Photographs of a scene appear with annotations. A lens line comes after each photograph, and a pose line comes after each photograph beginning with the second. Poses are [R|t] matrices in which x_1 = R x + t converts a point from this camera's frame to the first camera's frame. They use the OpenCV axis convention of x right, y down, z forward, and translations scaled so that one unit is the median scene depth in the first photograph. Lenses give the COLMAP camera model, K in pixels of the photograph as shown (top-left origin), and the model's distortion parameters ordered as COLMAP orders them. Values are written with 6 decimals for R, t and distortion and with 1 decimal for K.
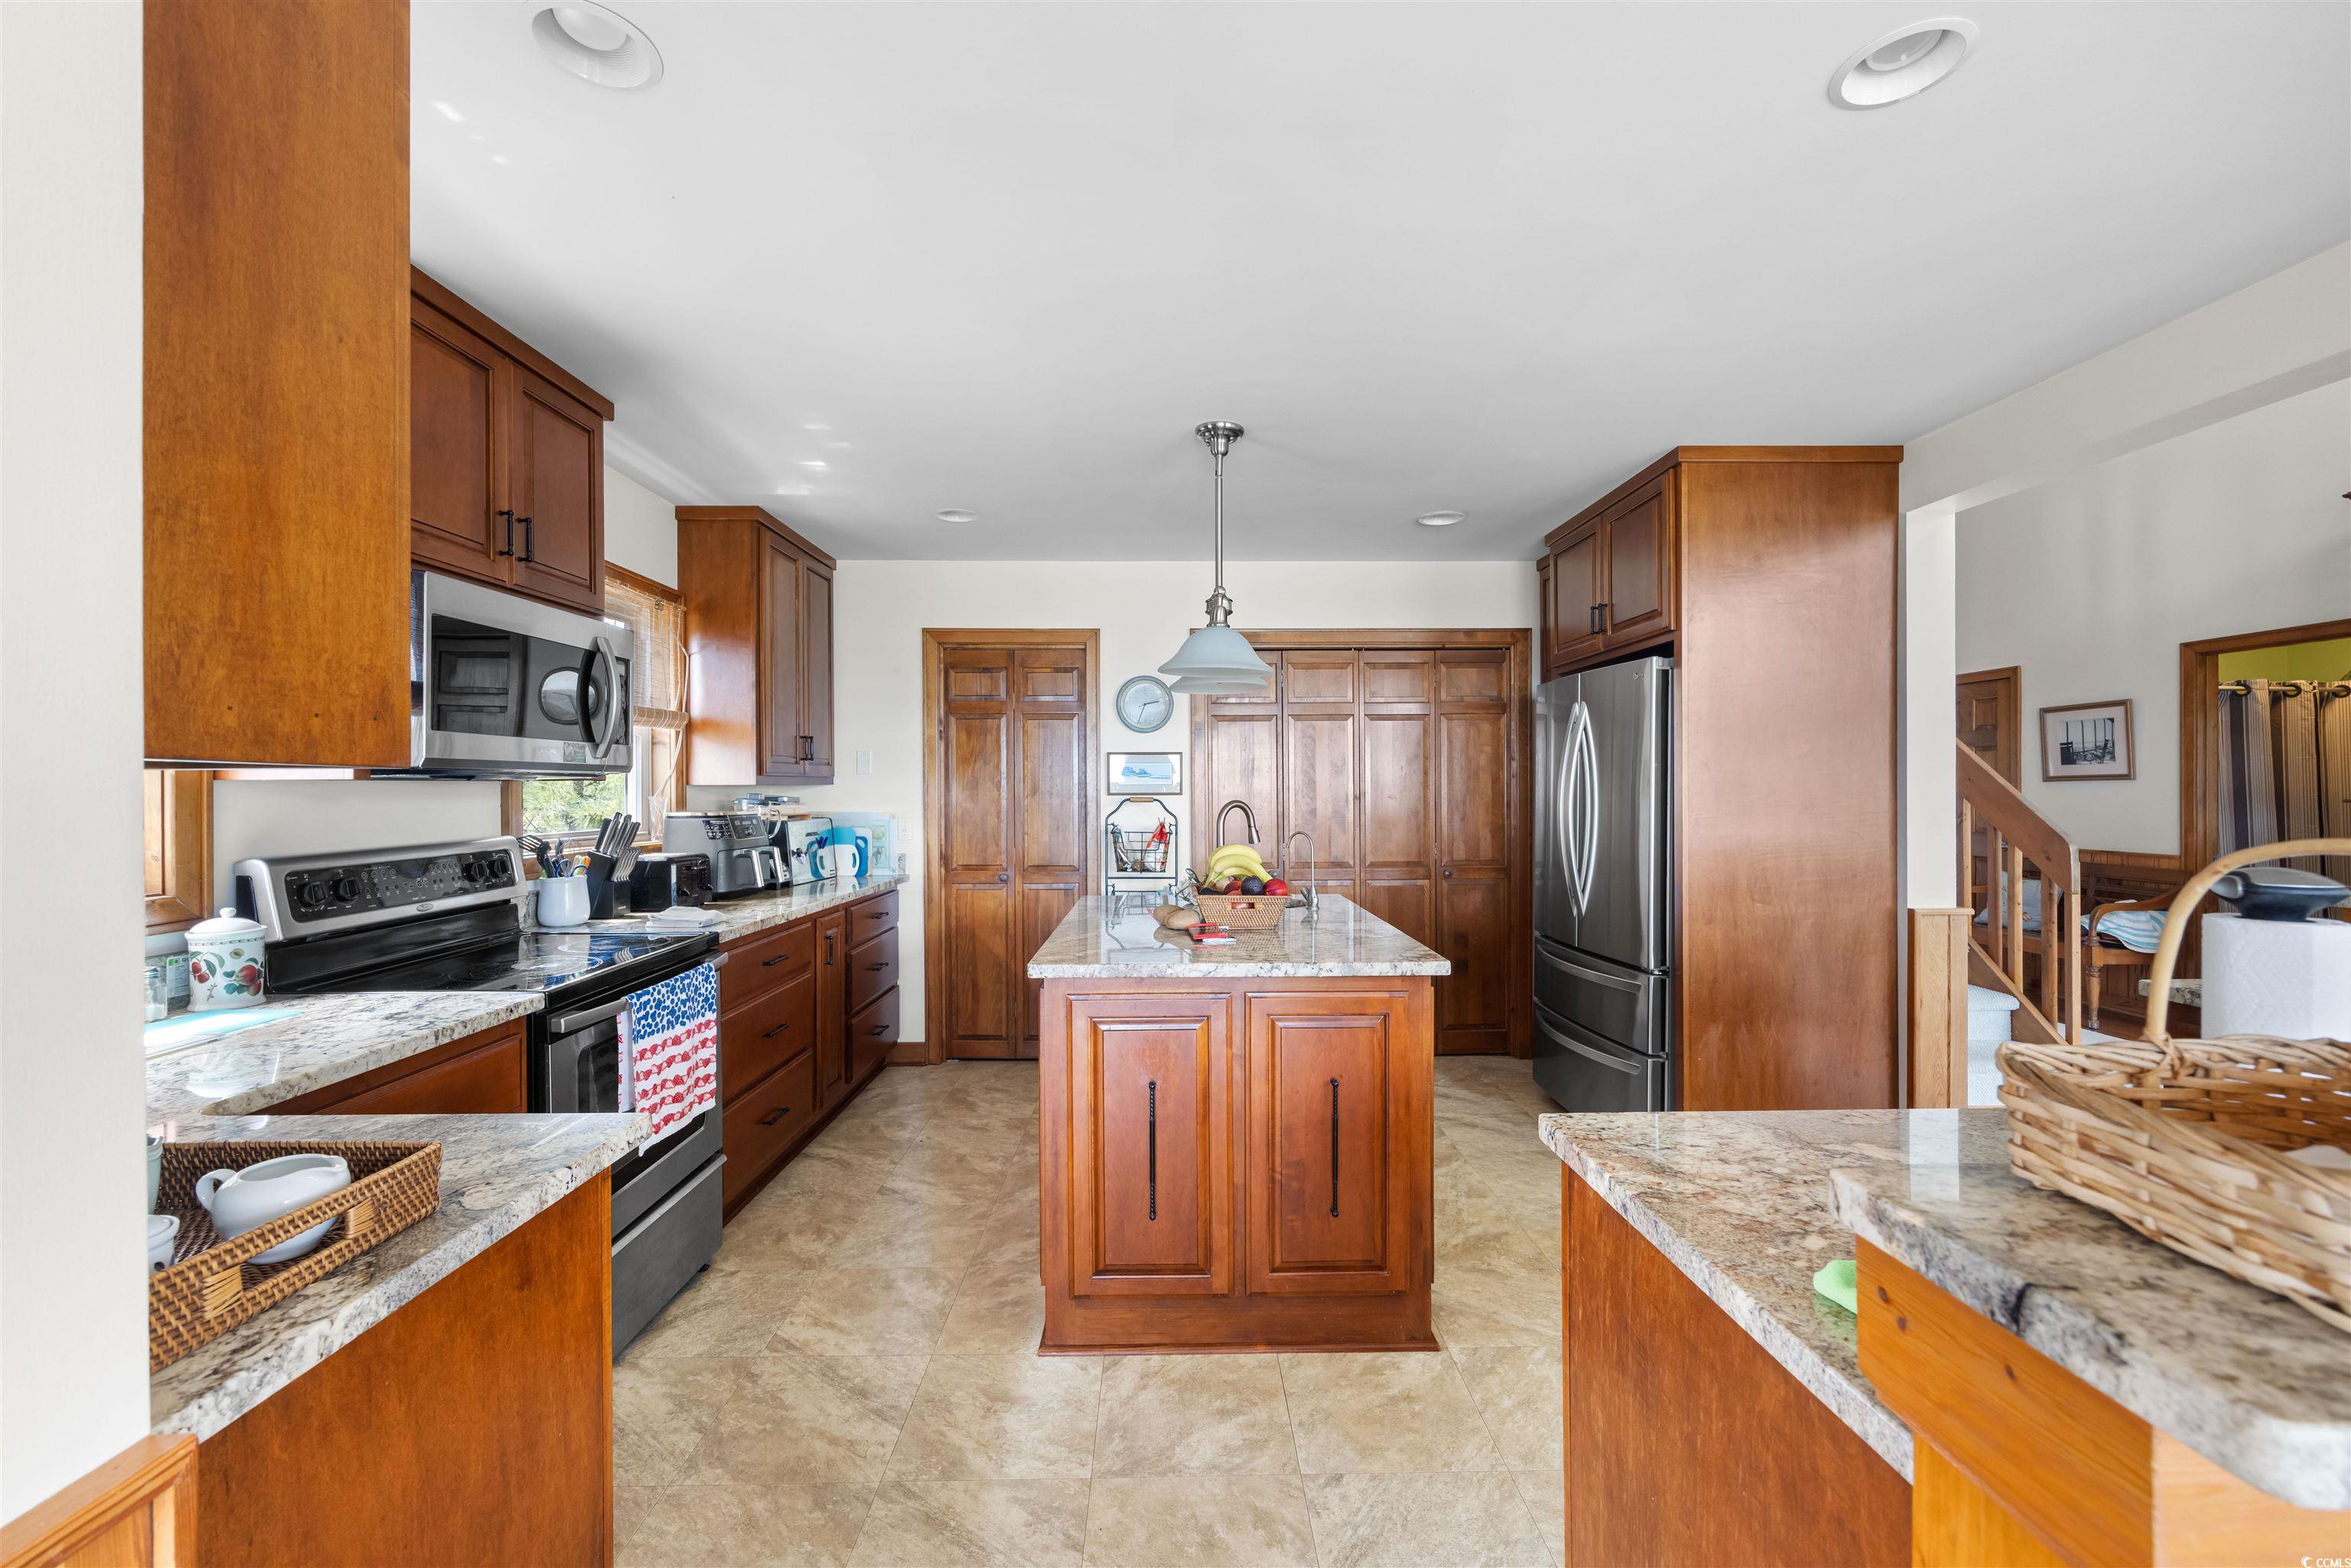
lens RADIAL K [[956.8, 0, 1182.5], [0, 956.8, 782.0], [0, 0, 1]] dist [-0.001530, -0.000028]
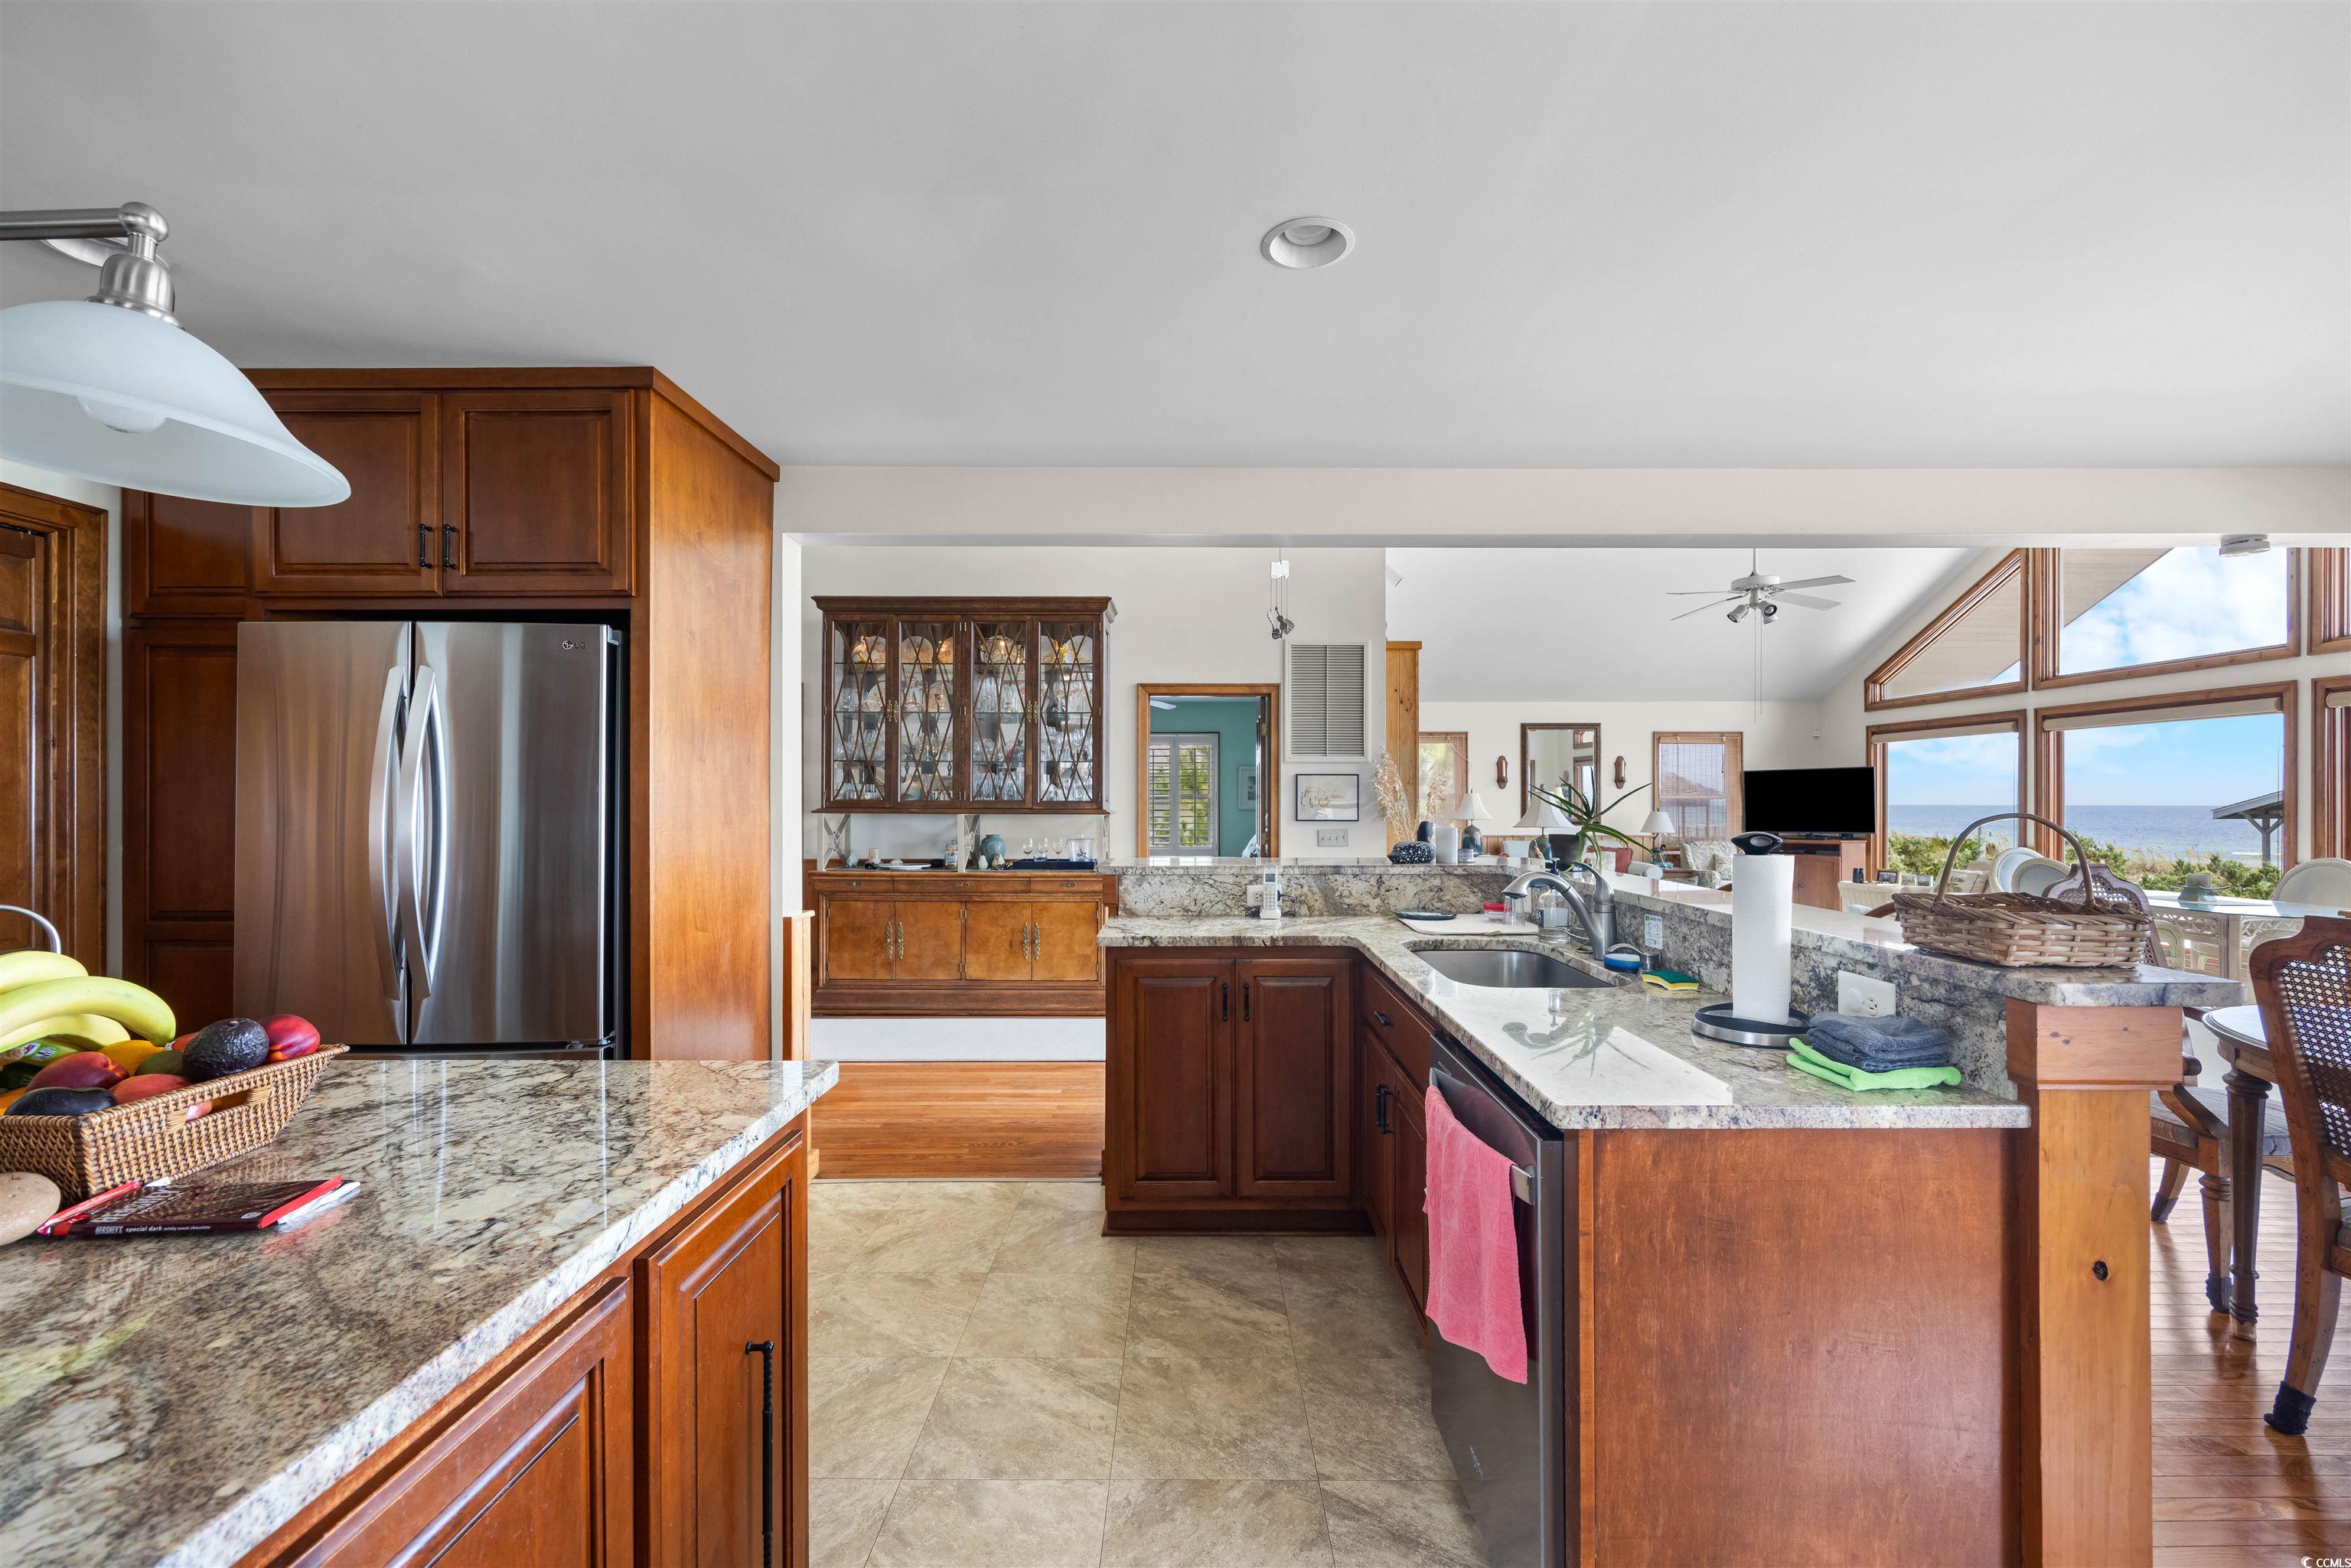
lens RADIAL K [[956.8, 0, 1178.9], [0, 956.8, 804.2], [0, 0, 1]] dist [-0.001530, -0.000028]
pose [[0.018843, 0.003429, 0.999817, -0.250280], [-0.004145, 0.999986, -0.003352, 0.011170], [-0.999814, -0.004081, 0.018857, 0.533882]]
